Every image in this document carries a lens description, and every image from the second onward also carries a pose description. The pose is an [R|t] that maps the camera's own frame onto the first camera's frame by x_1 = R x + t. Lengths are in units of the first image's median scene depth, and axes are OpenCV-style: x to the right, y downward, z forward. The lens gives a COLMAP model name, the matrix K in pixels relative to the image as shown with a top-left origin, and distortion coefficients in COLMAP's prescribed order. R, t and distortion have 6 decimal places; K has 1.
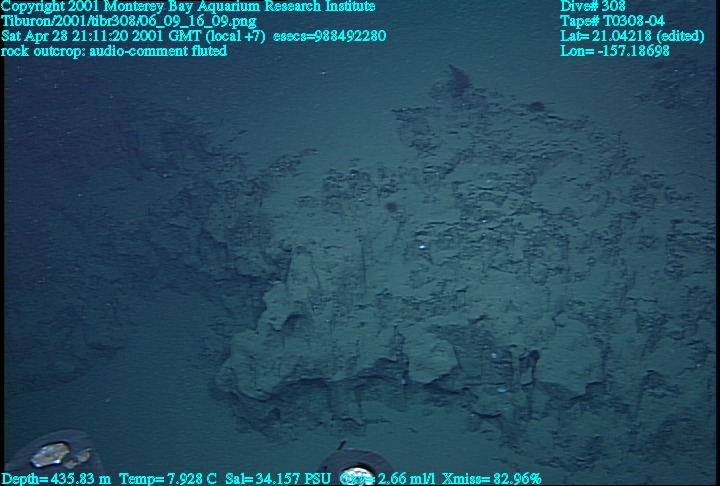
lens RADIAL K [[527.4, 0, 360.0], [0, 527.4, 243.0], [0, 0, 1]] dist [0.002606, 0.000918]
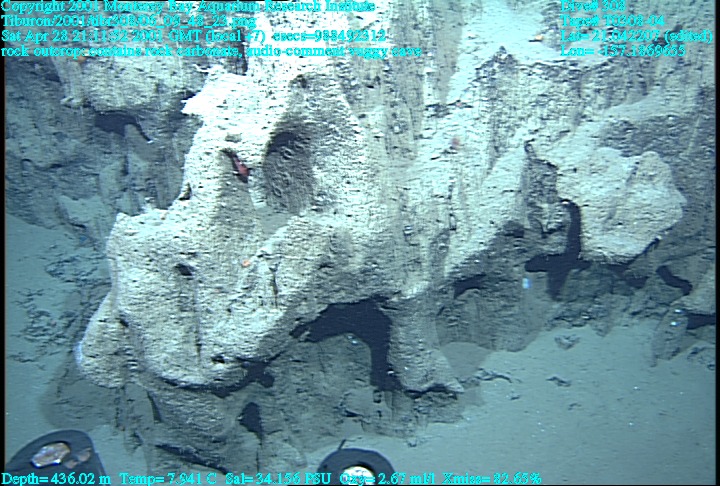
lens RADIAL K [[527.4, 0, 360.0], [0, 527.4, 243.0], [0, 0, 1]] dist [0.002606, 0.000918]
pose [[0.954475, -0.146646, 0.259756, -0.178248], [0.138650, 0.989131, 0.048949, 0.197033], [-0.264111, -0.010705, 0.964433, 0.631748]]
